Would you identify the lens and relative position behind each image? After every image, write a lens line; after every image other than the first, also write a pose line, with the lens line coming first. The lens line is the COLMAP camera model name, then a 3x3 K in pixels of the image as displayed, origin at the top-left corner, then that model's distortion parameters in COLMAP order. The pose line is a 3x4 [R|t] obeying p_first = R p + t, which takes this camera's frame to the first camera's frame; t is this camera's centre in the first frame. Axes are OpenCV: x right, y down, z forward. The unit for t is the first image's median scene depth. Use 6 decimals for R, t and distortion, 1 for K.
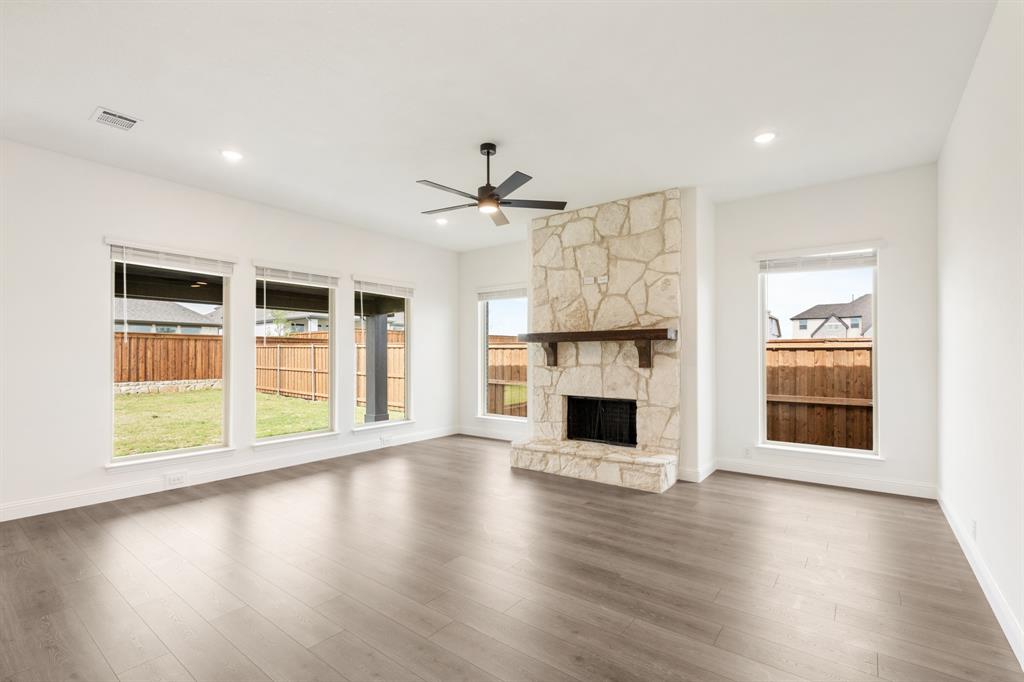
lens RADIAL K [[457.5, 0, 512.3], [0, 457.5, 355.2], [0, 0, 1]] dist [0.000393, 0.000064]
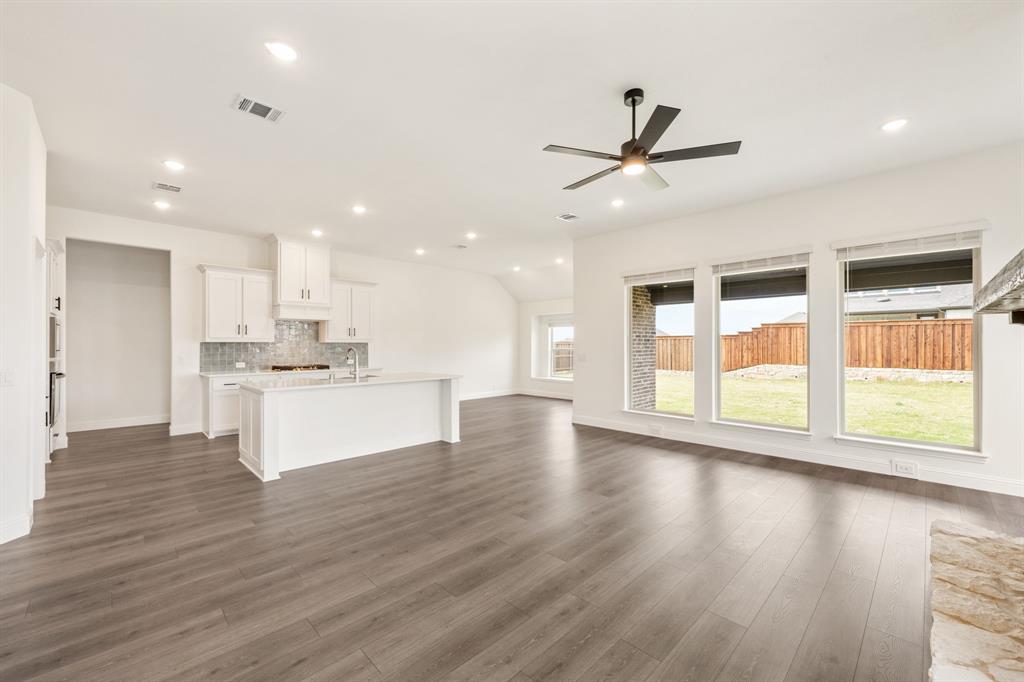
lens RADIAL K [[411.9, 0, 512.5], [0, 411.9, 344.5], [0, 0, 1]] dist [-0.018136, -0.000004]
pose [[-0.137653, 0.001115, -0.990480, 0.828862], [0.003053, 0.999995, 0.000701, 0.001026], [0.990476, -0.002927, -0.137656, 1.017691]]
